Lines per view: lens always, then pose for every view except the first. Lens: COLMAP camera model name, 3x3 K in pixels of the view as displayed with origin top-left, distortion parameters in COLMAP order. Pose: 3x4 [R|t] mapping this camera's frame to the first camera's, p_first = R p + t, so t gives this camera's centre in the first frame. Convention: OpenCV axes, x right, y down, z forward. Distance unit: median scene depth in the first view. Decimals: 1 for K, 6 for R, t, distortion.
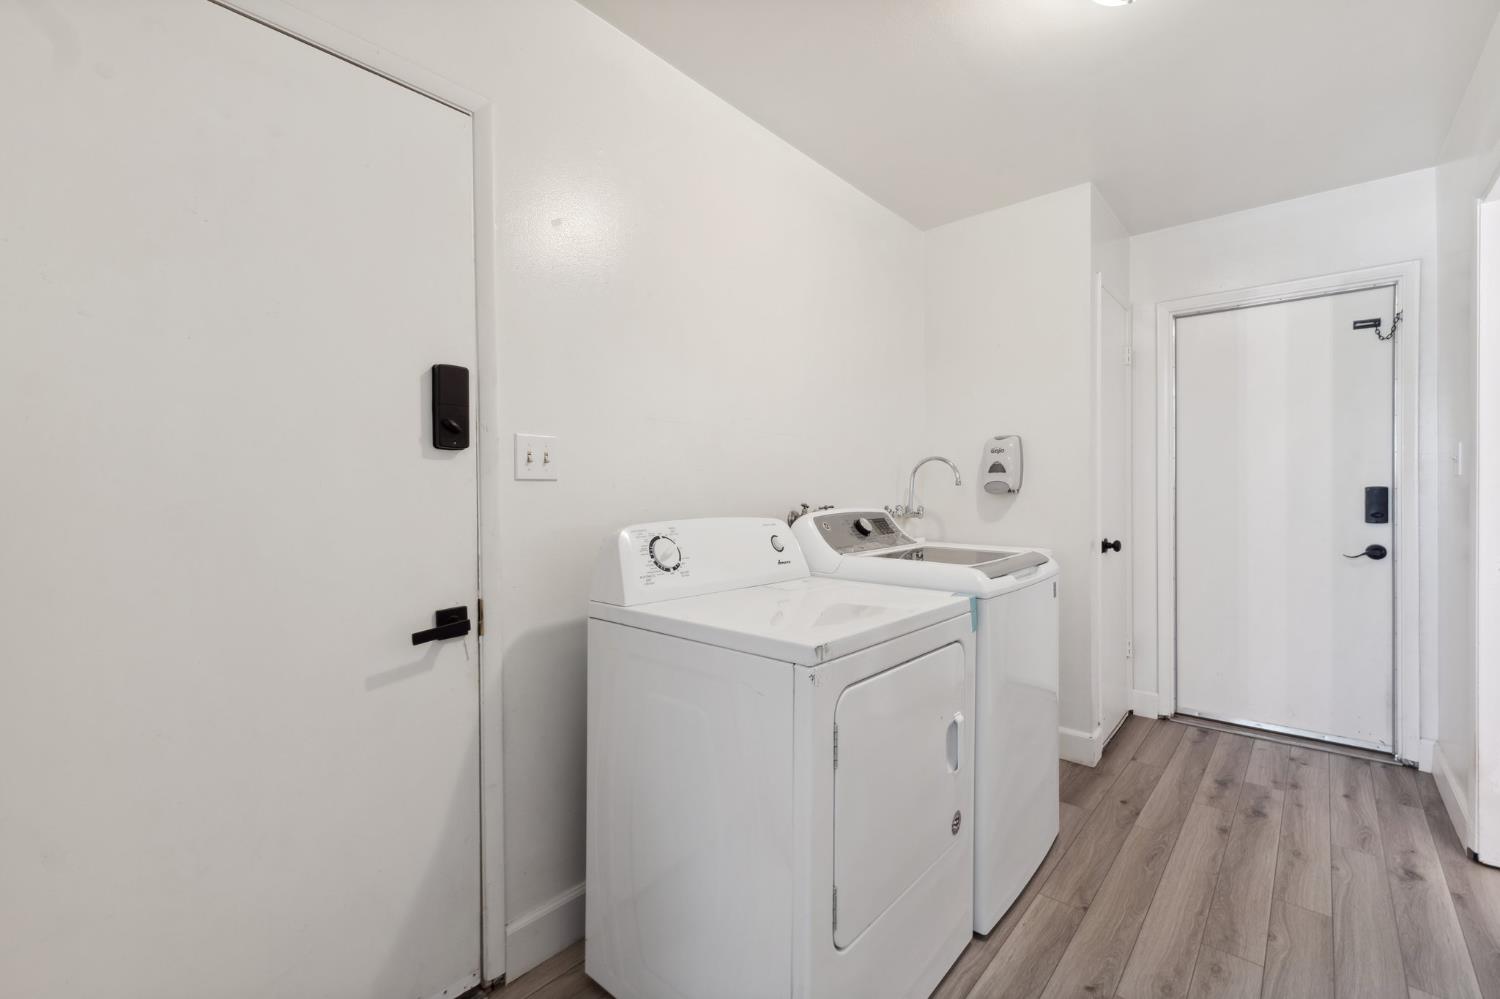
lens RADIAL K [[634.7, 0, 744.7], [0, 634.7, 495.4], [0, 0, 1]] dist [0.007592, 0.000740]
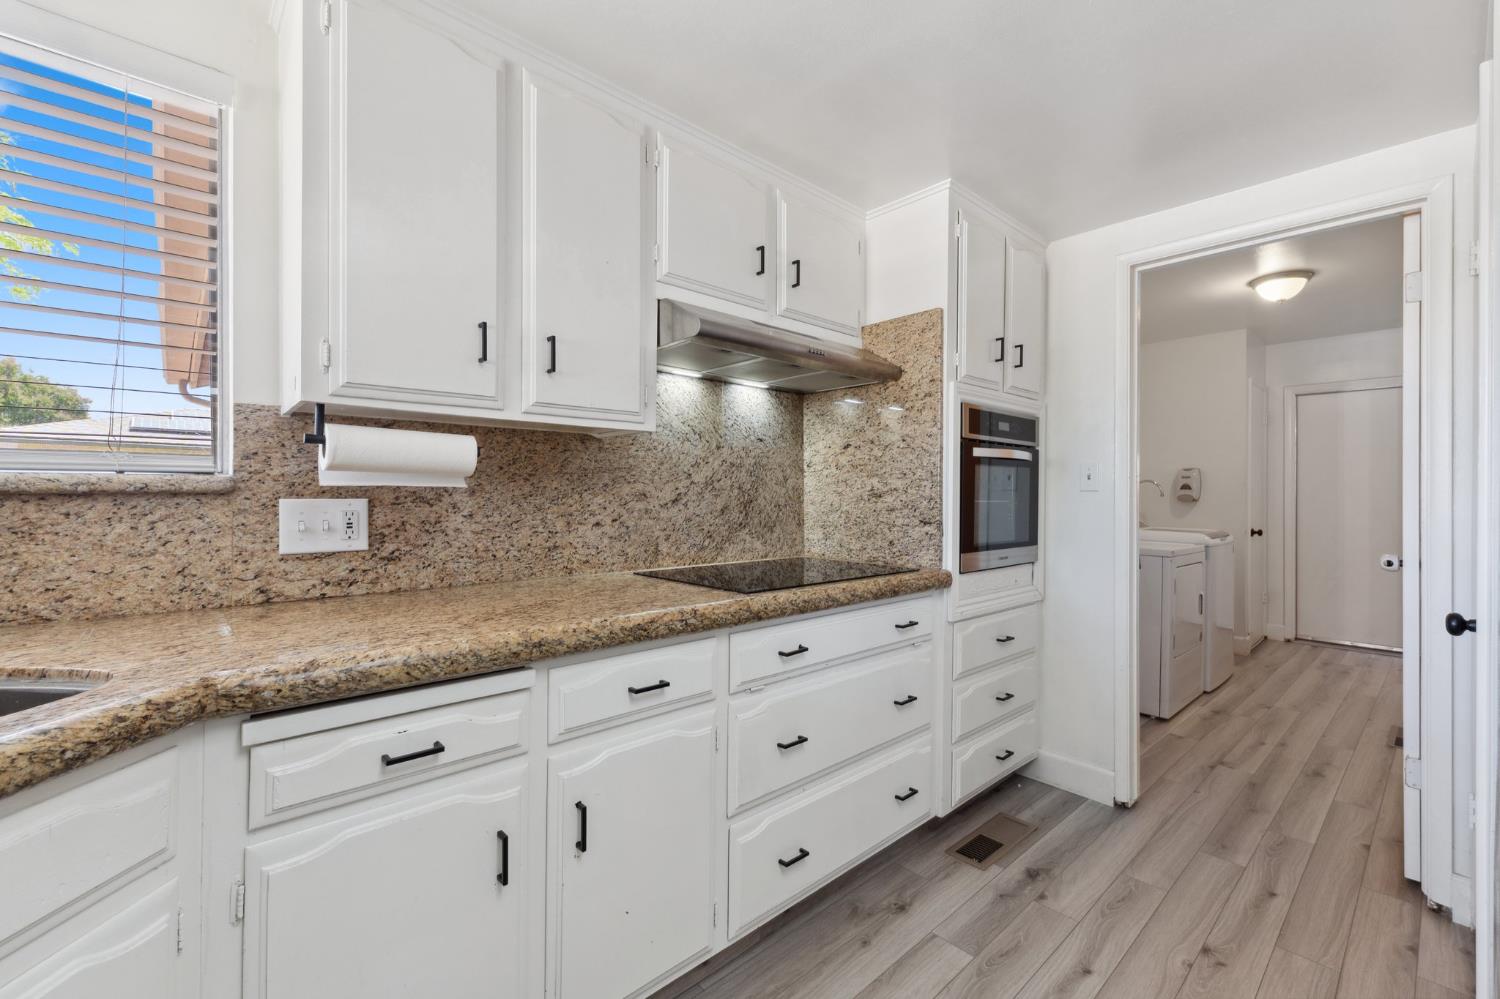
lens RADIAL K [[634.7, 0, 748.5], [0, 634.7, 495.6], [0, 0, 1]] dist [0.007592, 0.000740]
pose [[0.994023, 0.008617, -0.108832, -0.580027], [-0.009392, 0.999934, -0.006607, 0.002989], [0.108768, 0.007590, 0.994038, -0.833661]]
